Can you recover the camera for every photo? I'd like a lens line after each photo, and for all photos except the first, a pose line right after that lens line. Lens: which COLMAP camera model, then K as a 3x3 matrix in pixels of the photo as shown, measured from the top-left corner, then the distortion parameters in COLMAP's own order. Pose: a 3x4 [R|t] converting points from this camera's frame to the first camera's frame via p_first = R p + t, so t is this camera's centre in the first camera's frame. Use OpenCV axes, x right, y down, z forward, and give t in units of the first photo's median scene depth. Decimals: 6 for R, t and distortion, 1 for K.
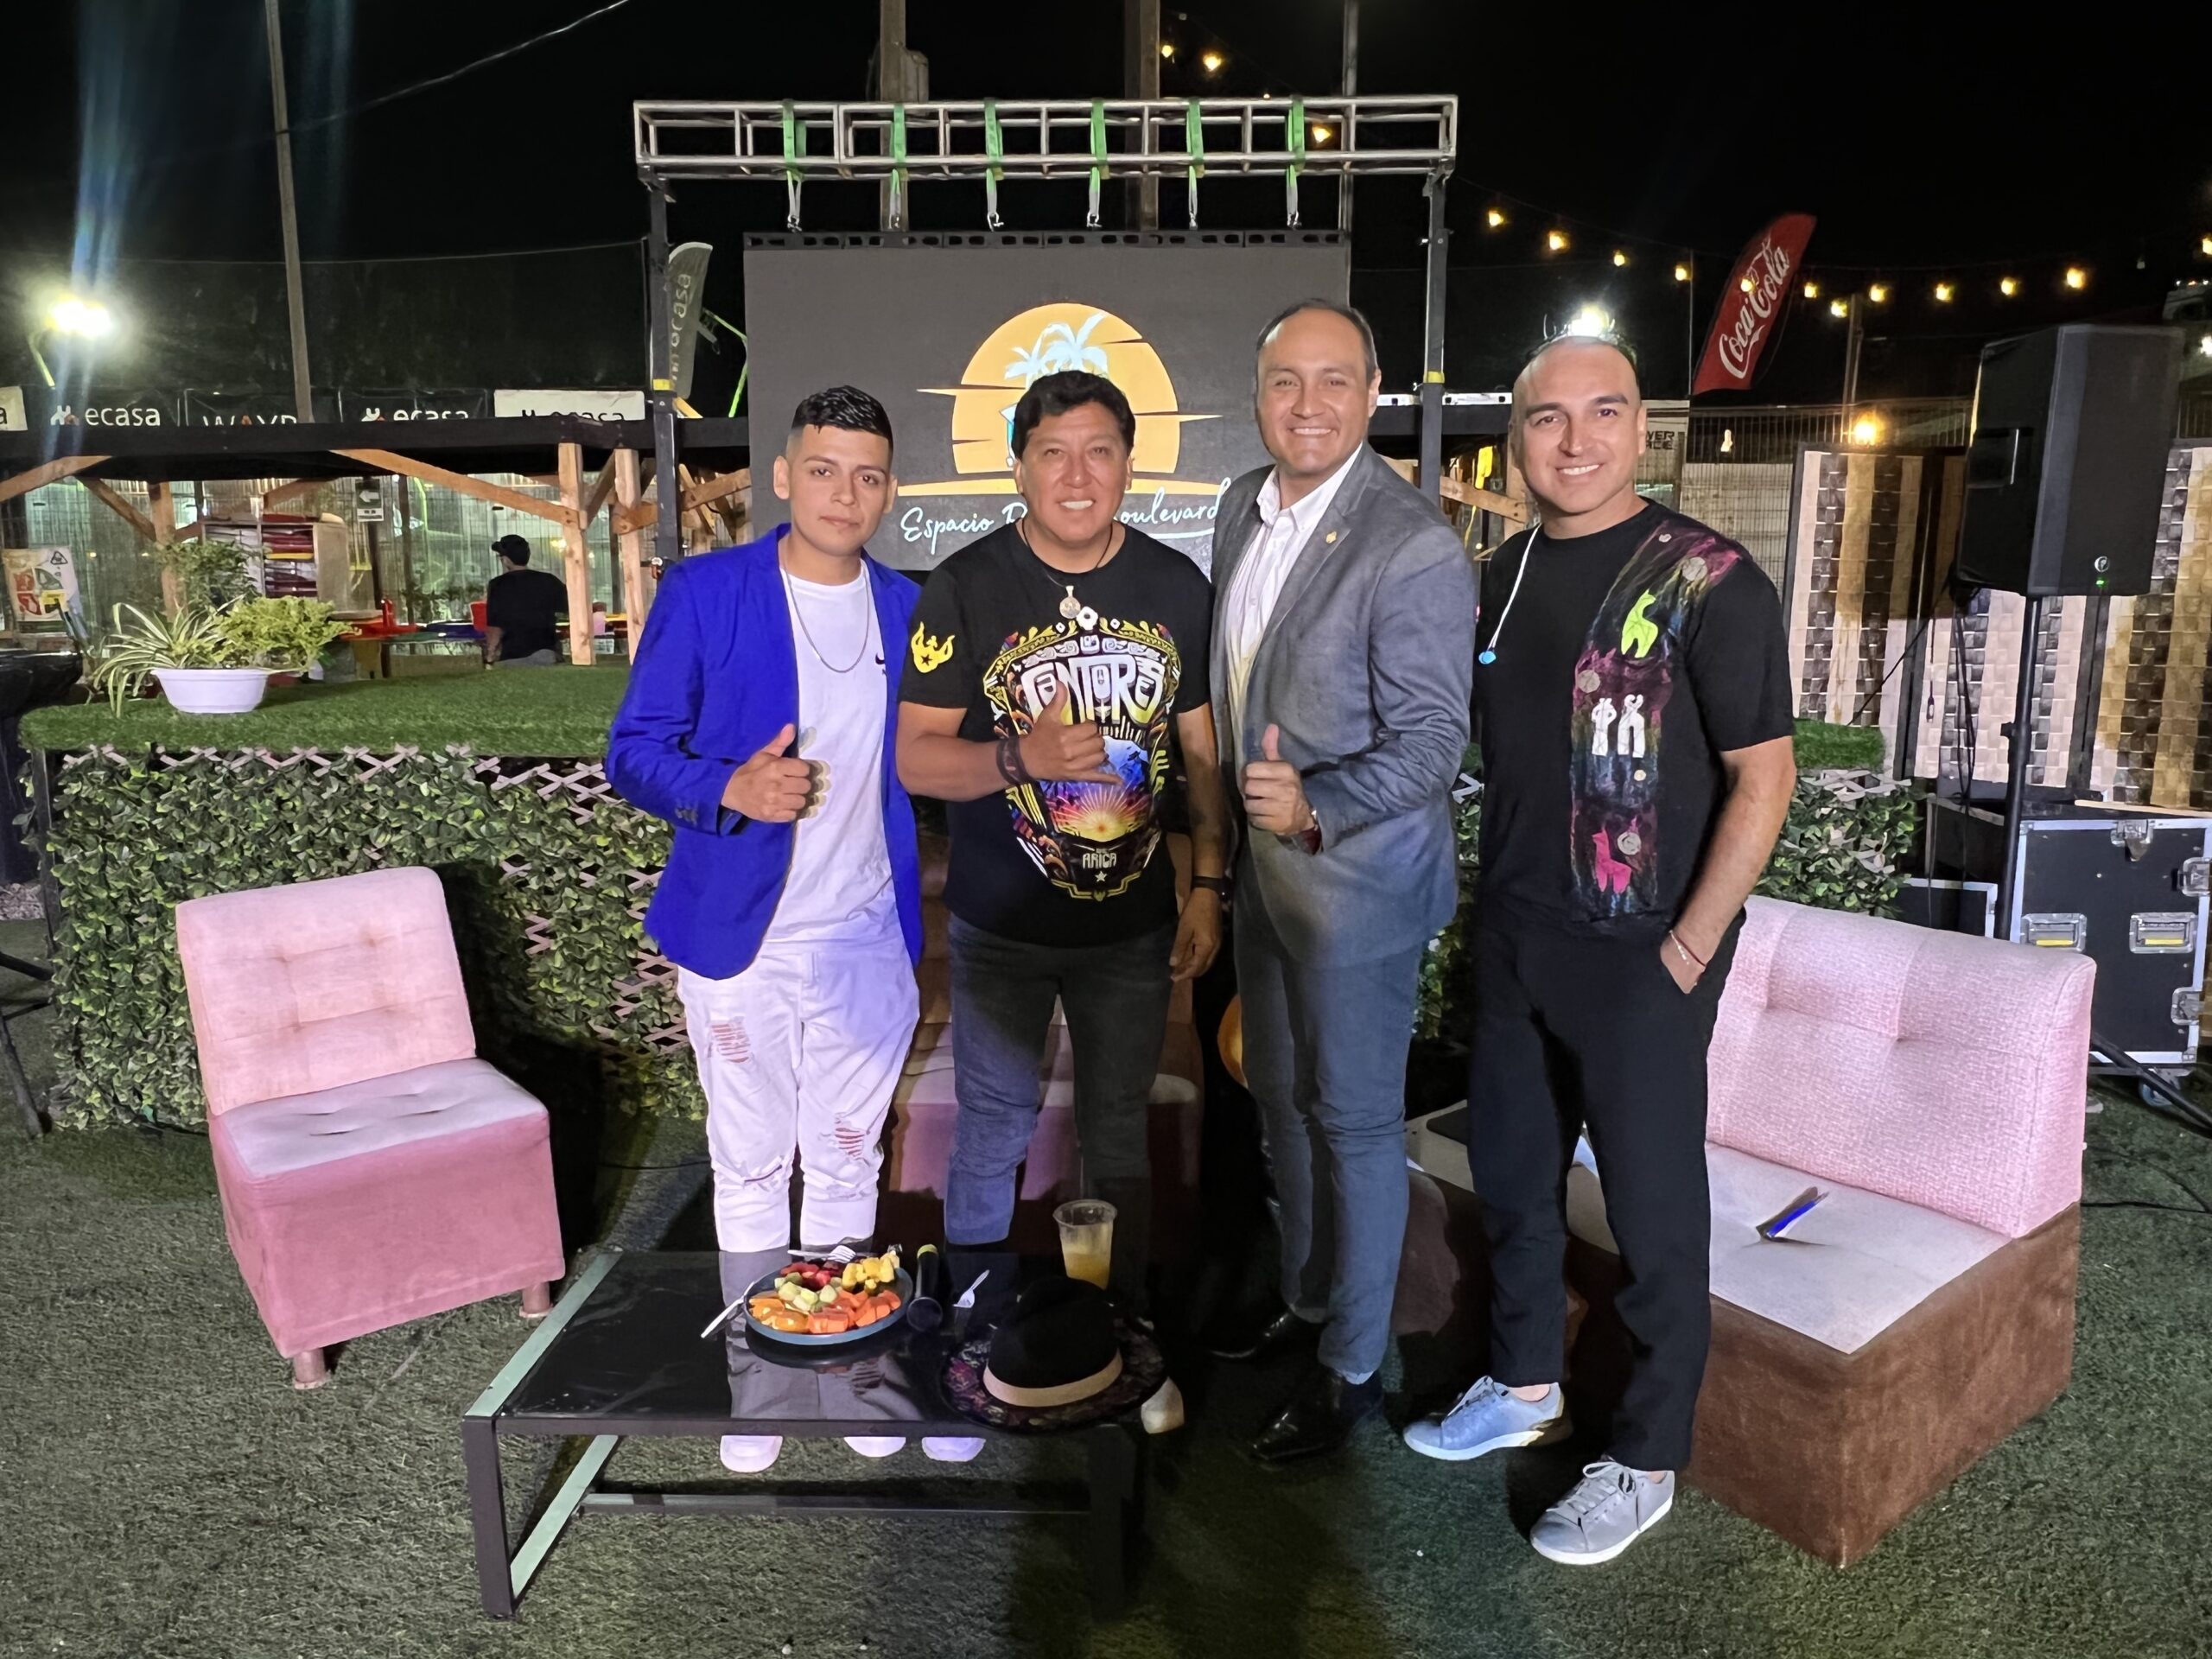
lens RADIAL K [[1549.2, 0, 1101.6], [0, 1549.2, 840.3], [0, 0, 1]] dist [-0.000077, -0.003984]
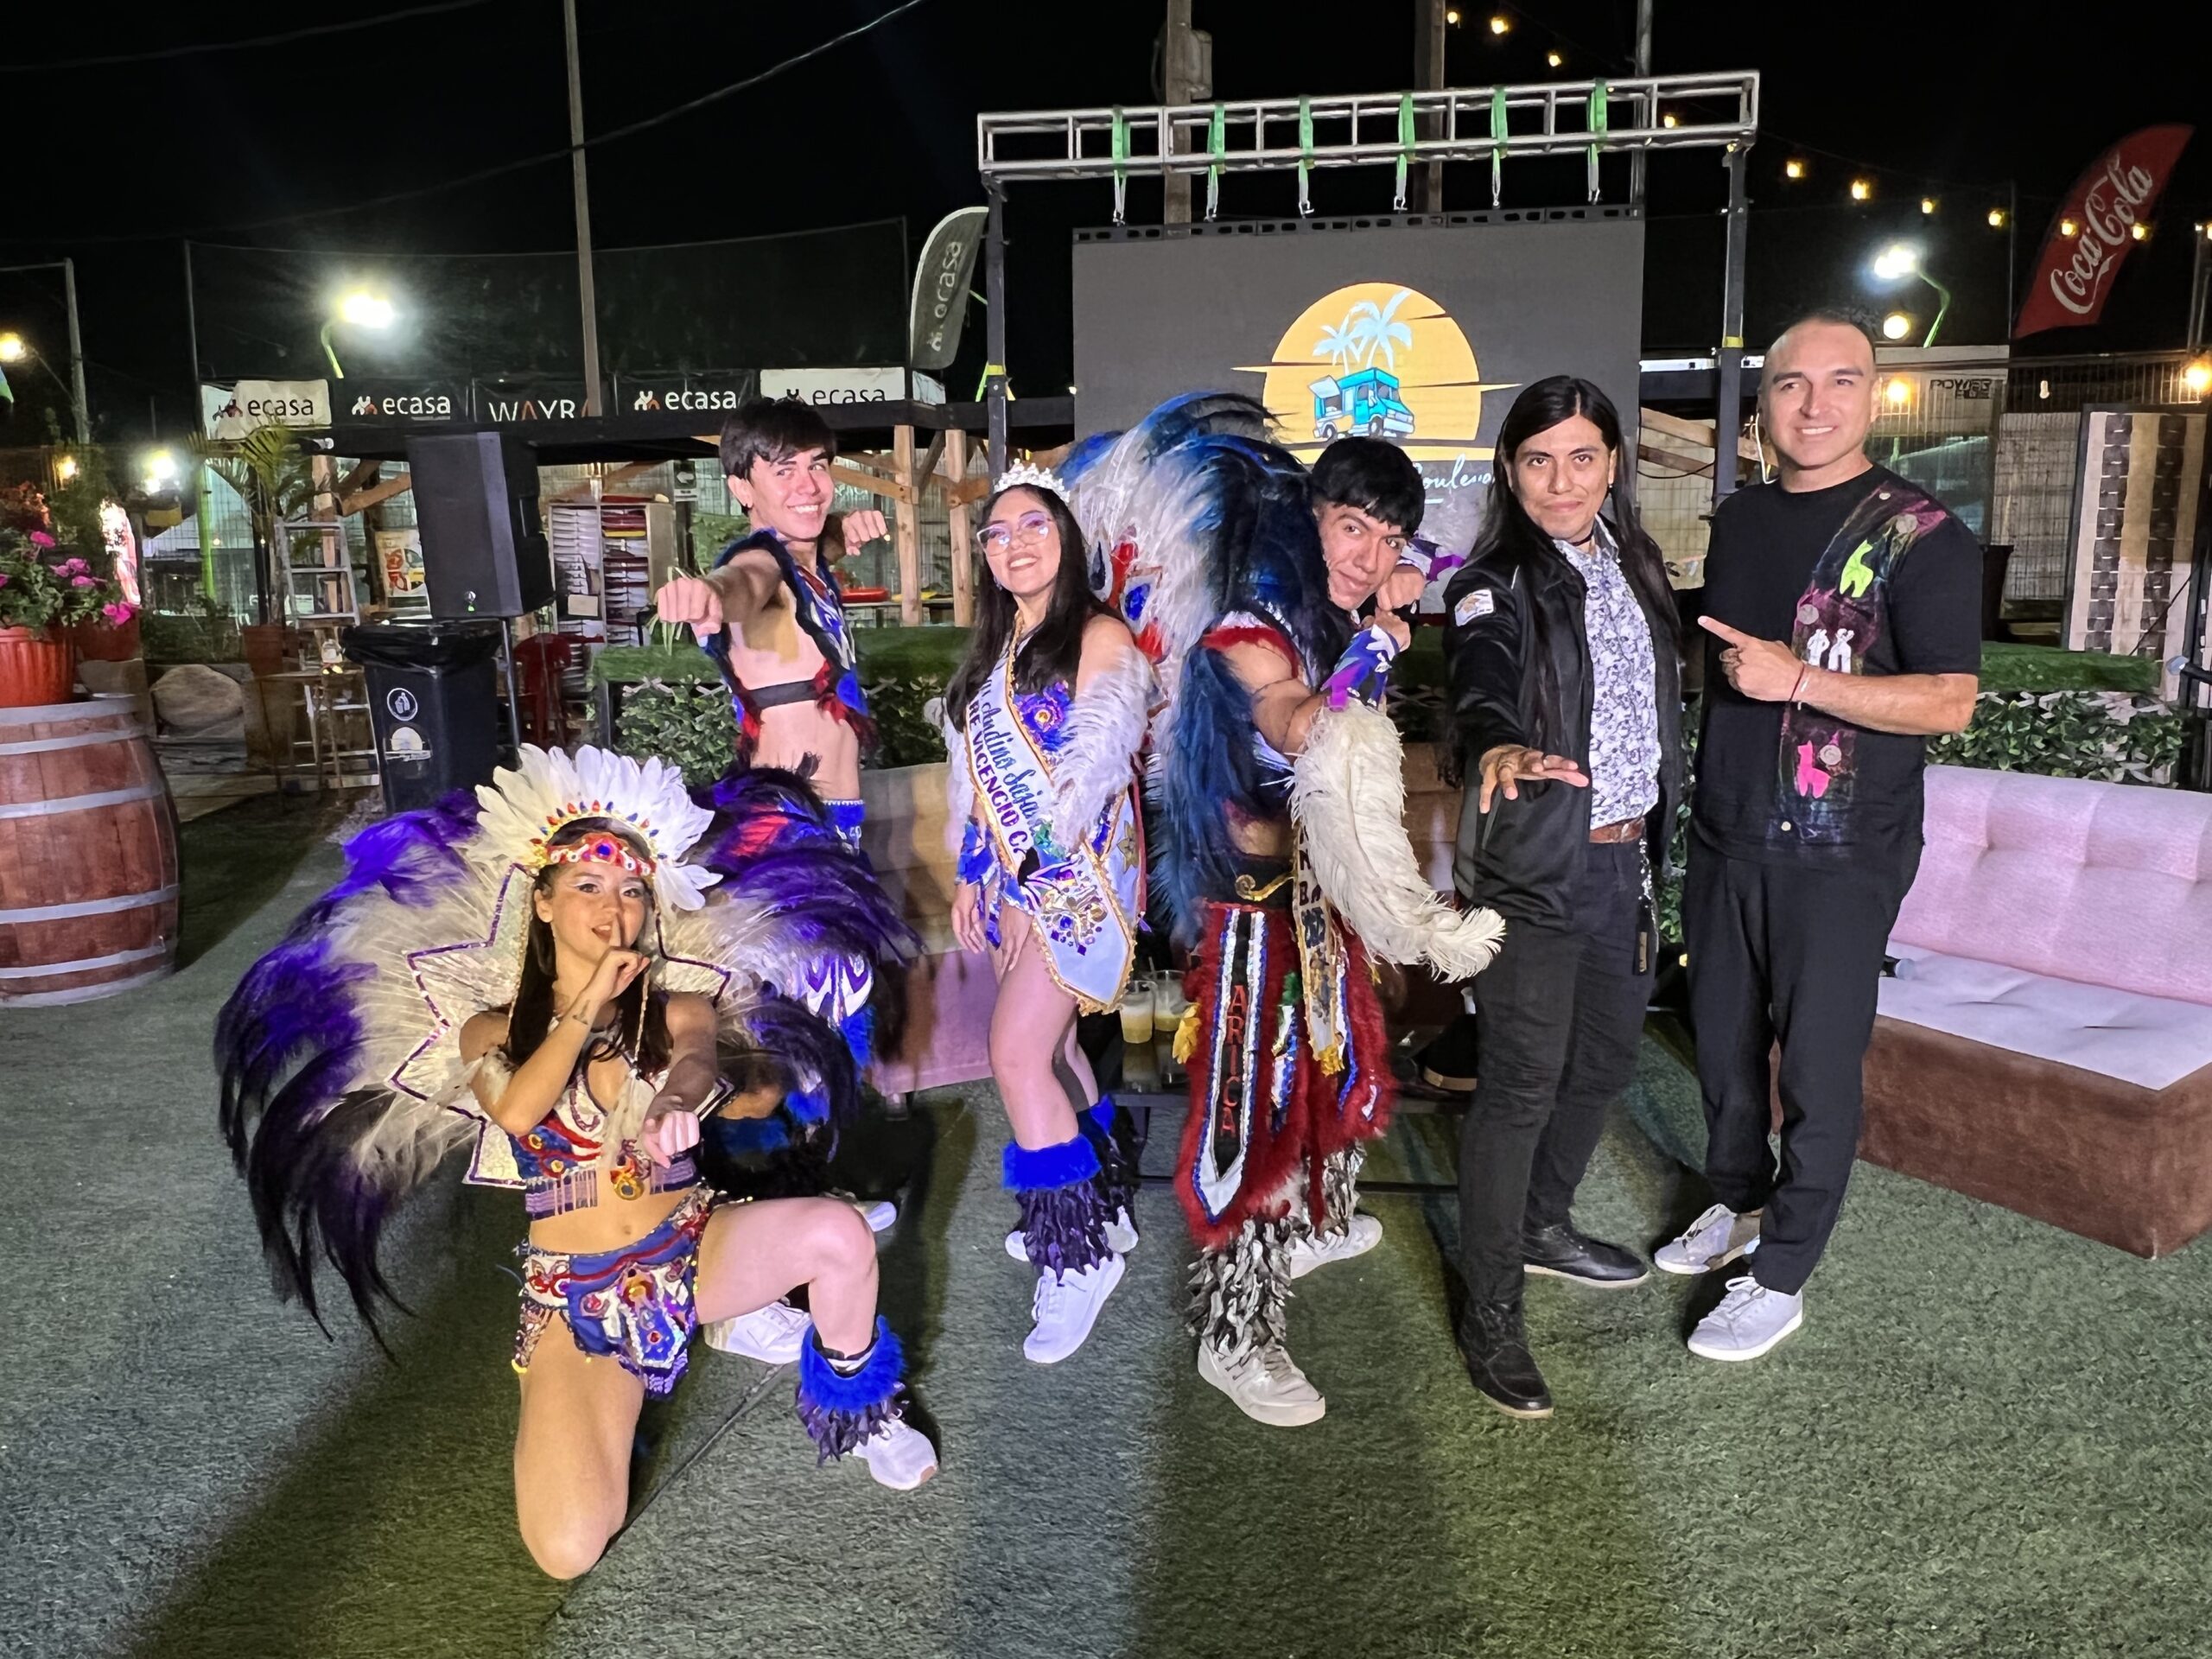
lens RADIAL K [[1683.2, 0, 1106.0], [0, 1683.2, 829.5], [0, 0, 1]] dist [0.000980, -0.003835]
pose [[0.990988, 0.008008, -0.133708, -0.047791], [-0.008553, 0.999957, -0.003501, 0.034252], [0.133674, 0.004613, 0.991015, -0.169341]]
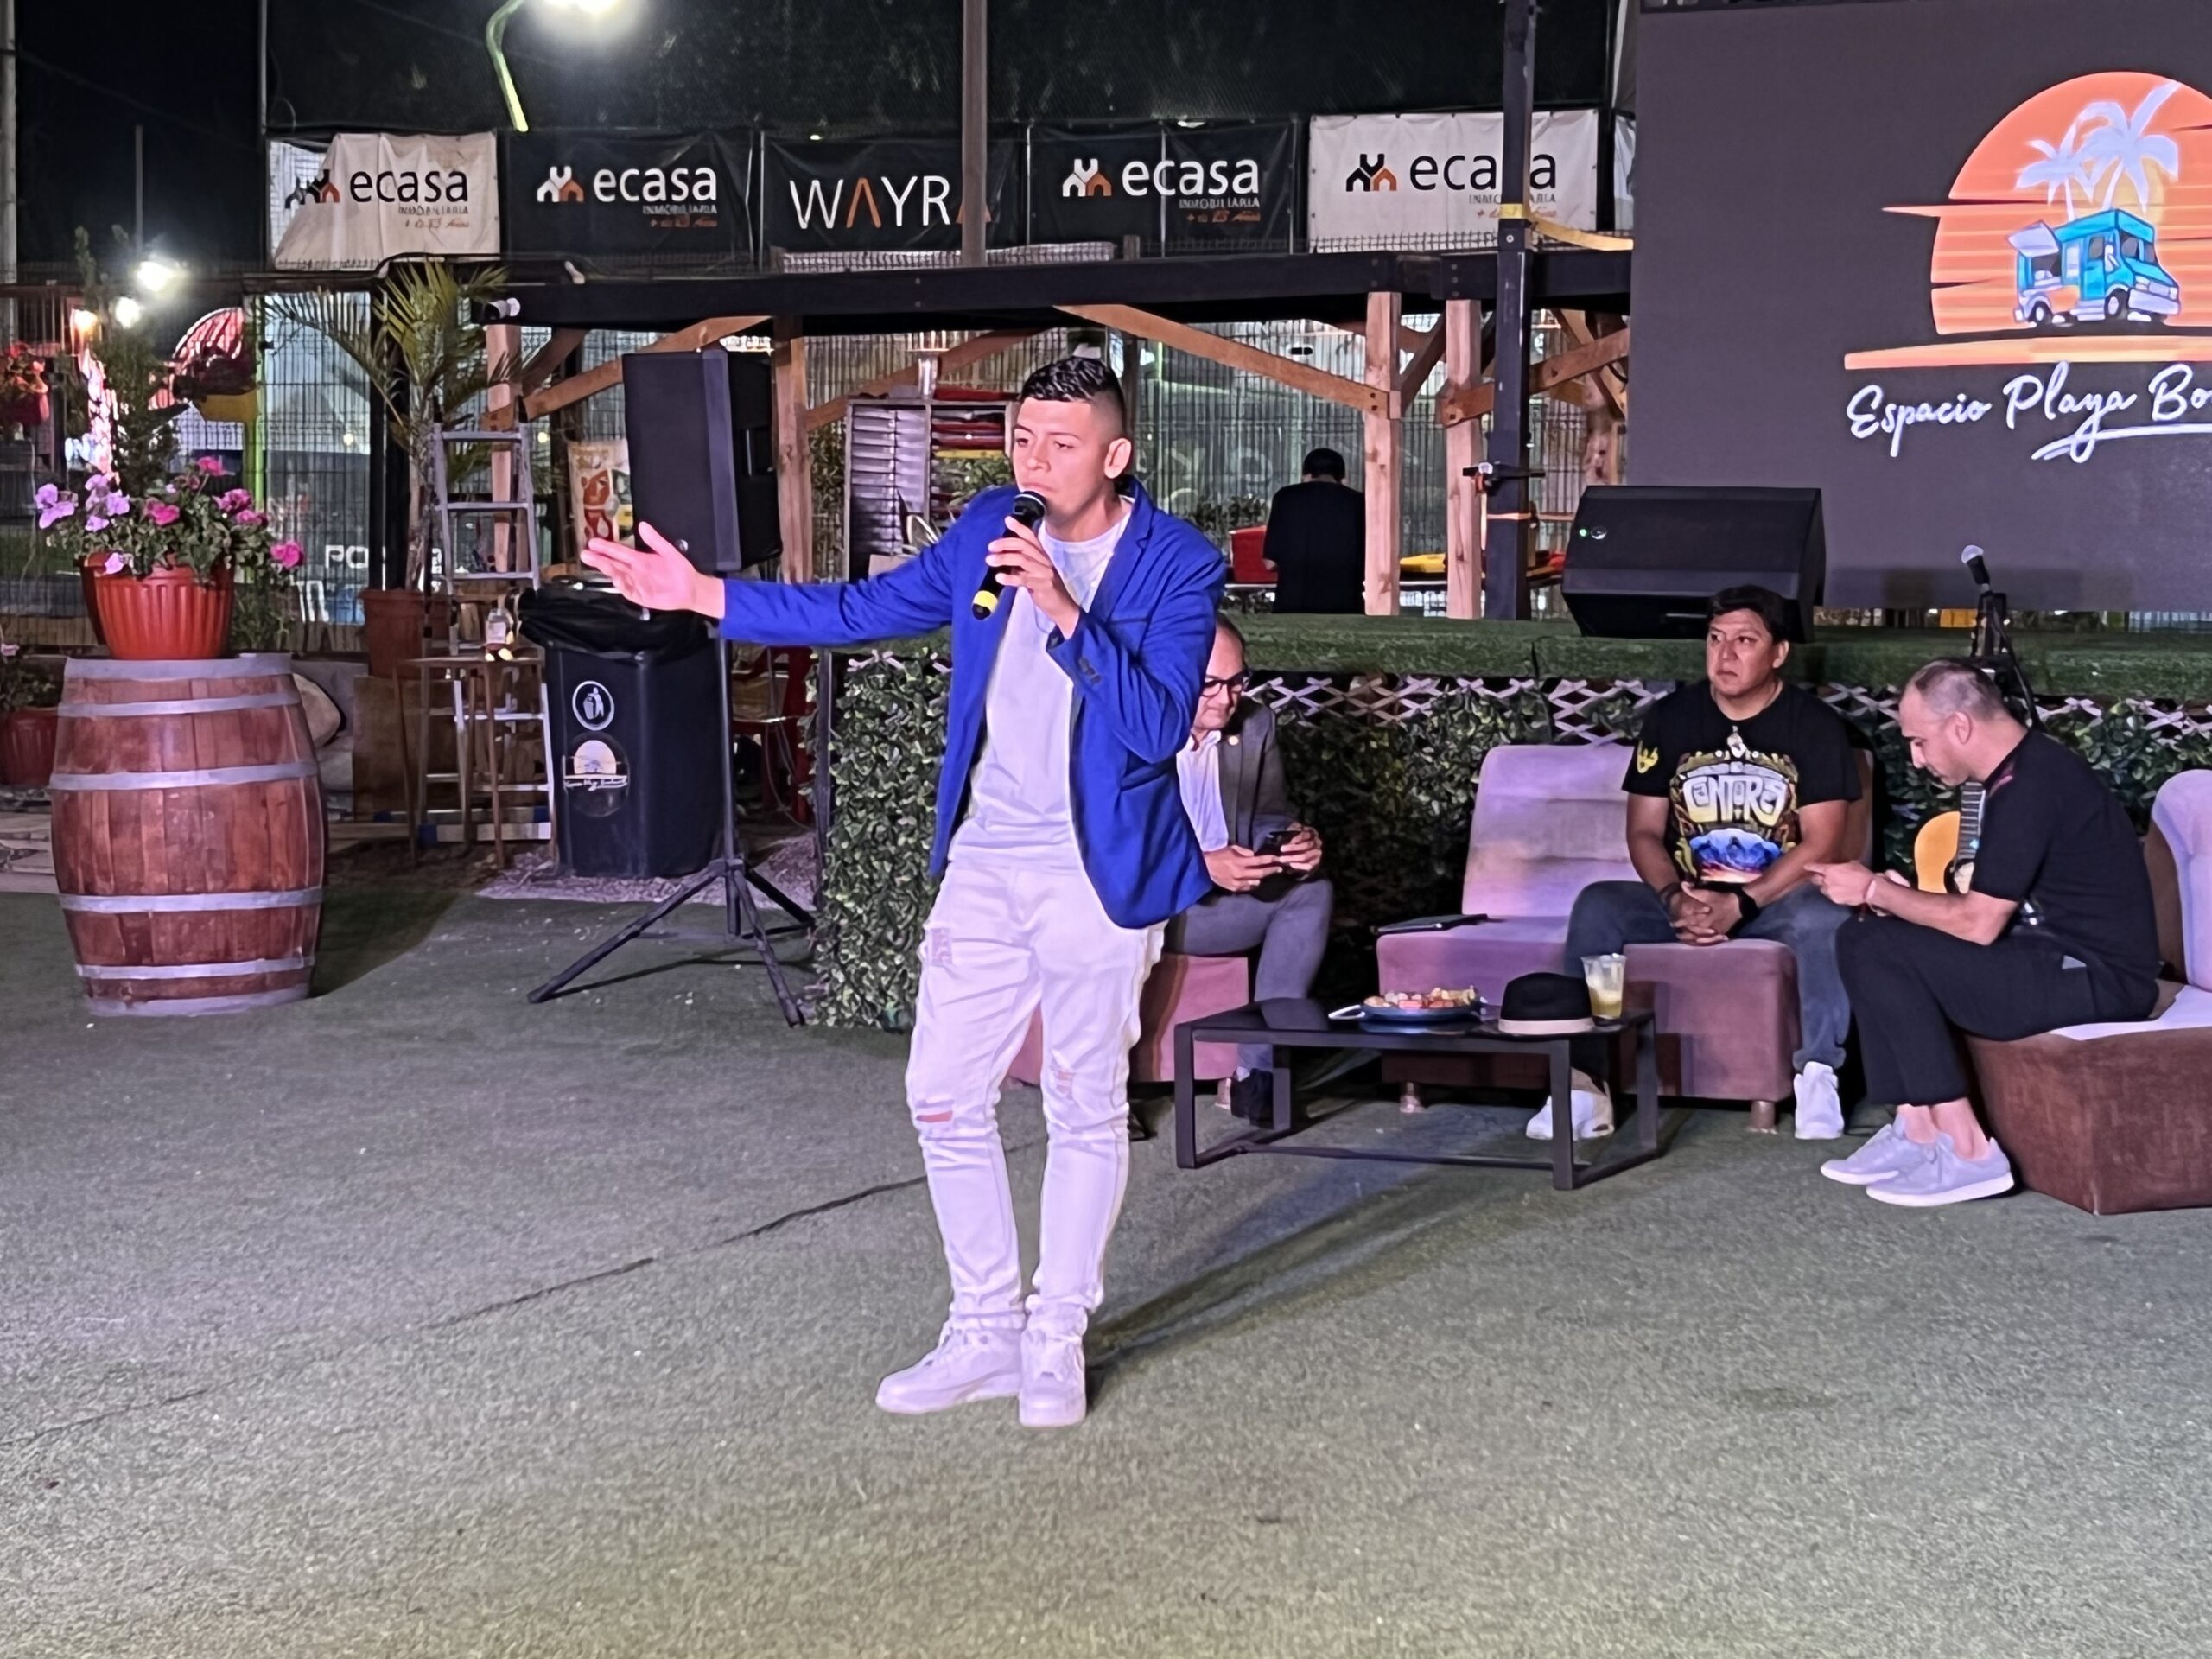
lens RADIAL K [[4431.5, 0, 1074.2], [0, 4431.5, 828.9], [0, 0, 1]] dist [0.209465, -0.130915]
pose [[0.912507, 0.036471, -0.407431, 0.363671], [-0.073546, 0.994414, -0.075704, 0.144438], [0.402395, 0.099045, 0.910093, -0.869236]]
